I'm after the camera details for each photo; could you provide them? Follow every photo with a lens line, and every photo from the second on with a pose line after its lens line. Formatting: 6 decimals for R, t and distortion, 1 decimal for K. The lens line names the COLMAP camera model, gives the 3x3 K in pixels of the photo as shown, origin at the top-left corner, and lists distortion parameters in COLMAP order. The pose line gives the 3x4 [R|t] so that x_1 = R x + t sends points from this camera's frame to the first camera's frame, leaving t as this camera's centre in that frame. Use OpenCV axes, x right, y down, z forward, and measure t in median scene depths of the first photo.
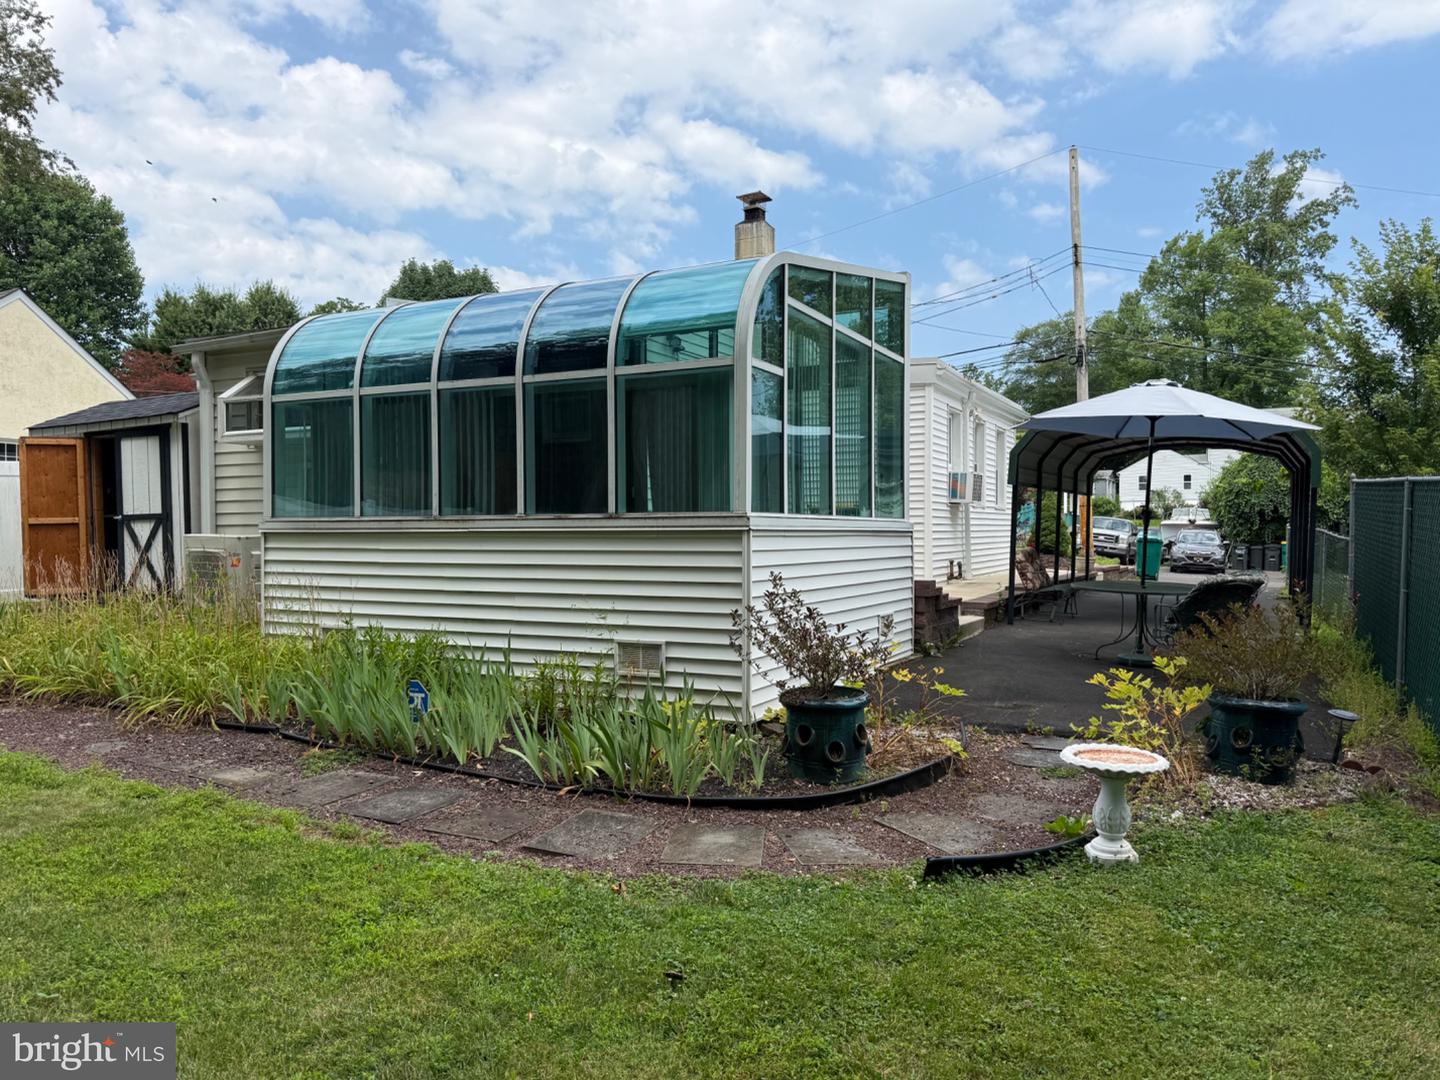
lens RADIAL K [[1015.1, 0, 715.1], [0, 1015.1, 579.8], [0, 0, 1]] dist [-0.003235, -0.025812]
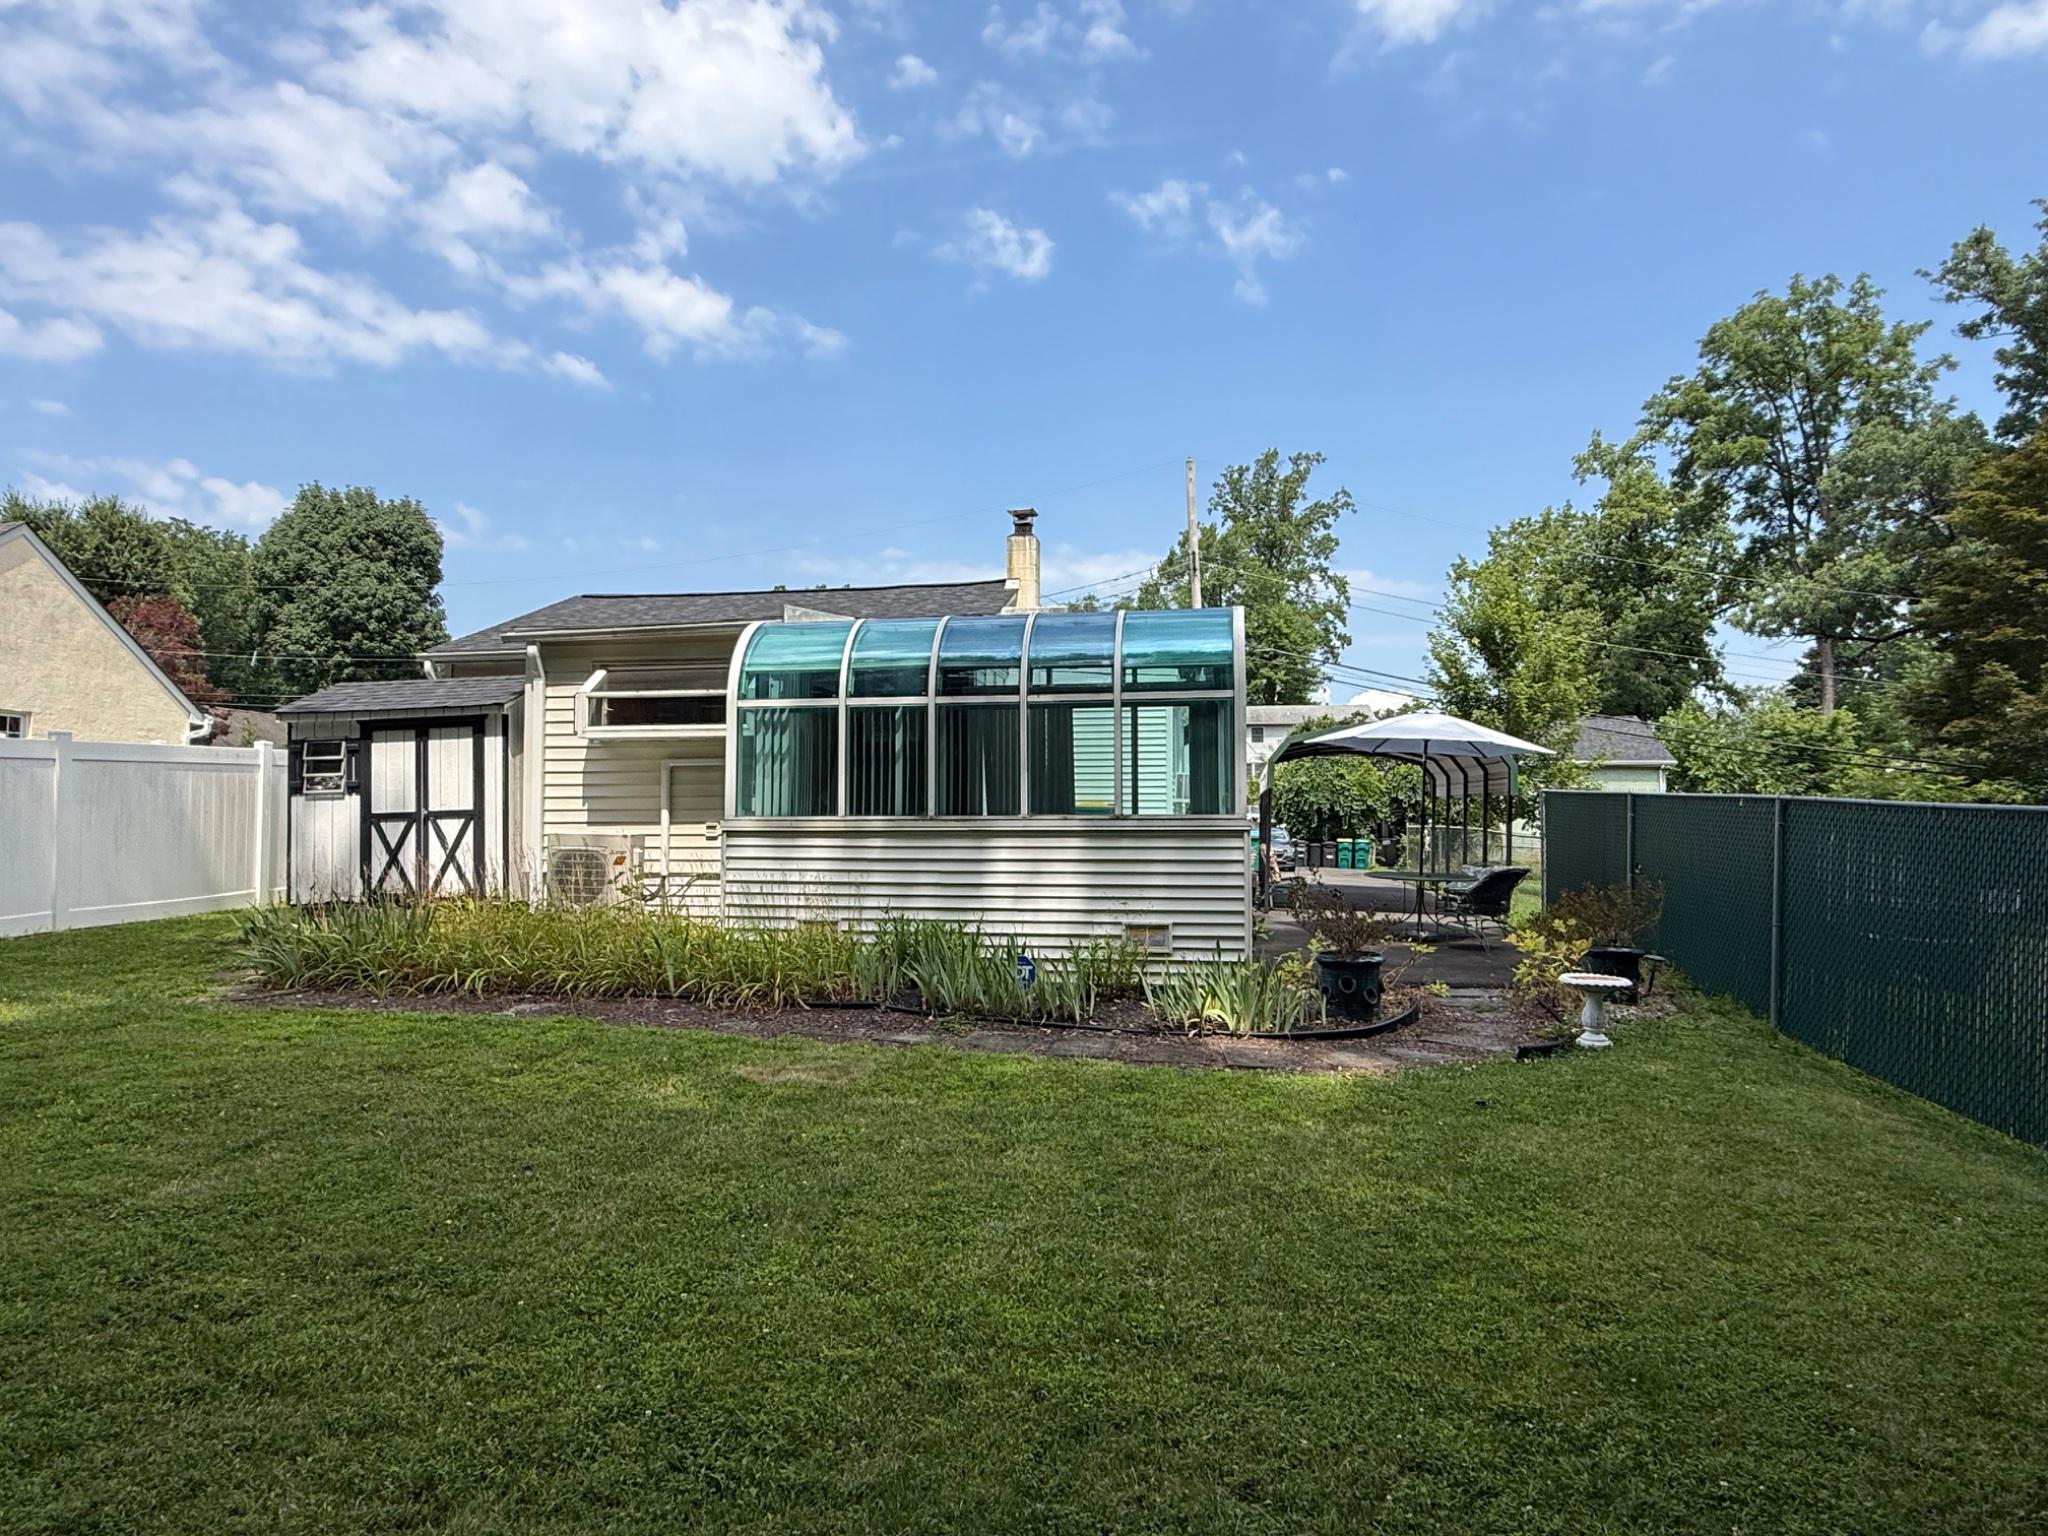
lens RADIAL K [[1183.9, 0, 1016.0], [0, 1183.9, 779.1], [0, 0, 1]] dist [-0.005848, 0.000501]
pose [[0.955264, 0.015419, 0.295352, -0.055626], [0.010669, 0.996194, -0.086513, 0.000929], [-0.295562, 0.085794, 0.951463, -0.027072]]
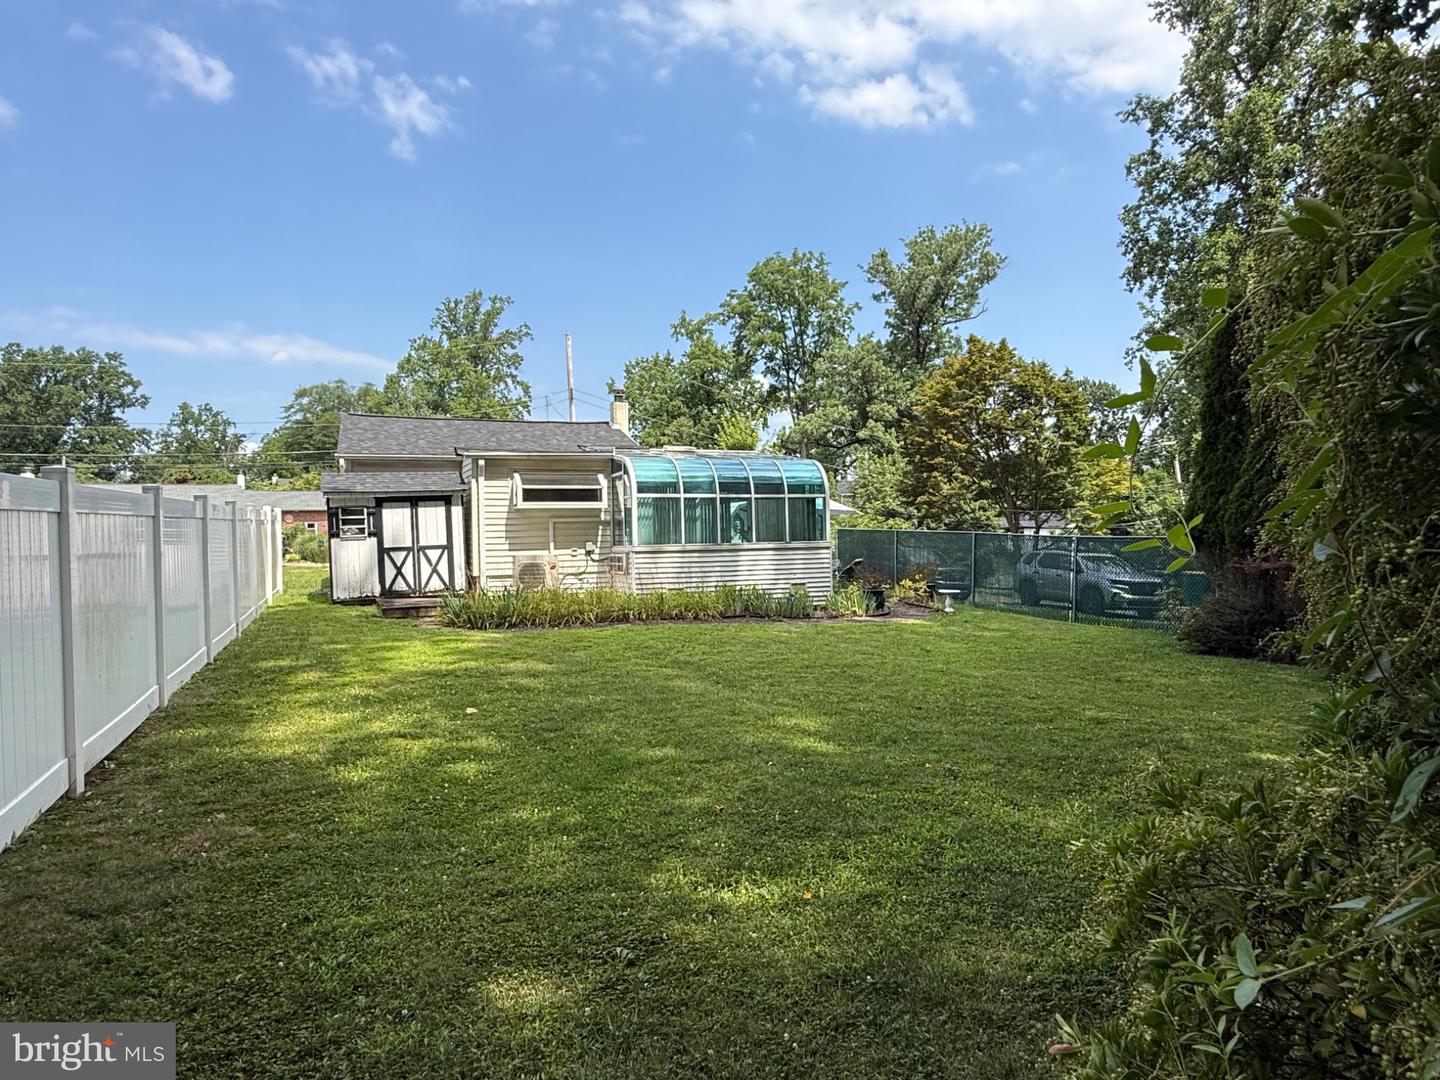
lens RADIAL K [[832.4, 0, 715.4], [0, 832.4, 544.0], [0, 0, 1]] dist [-0.005848, 0.000501]
pose [[0.656027, -0.011394, 0.754652, -0.191064], [0.054153, 0.998020, -0.032007, 0.000926], [-0.752793, 0.061864, 0.655344, -0.045253]]
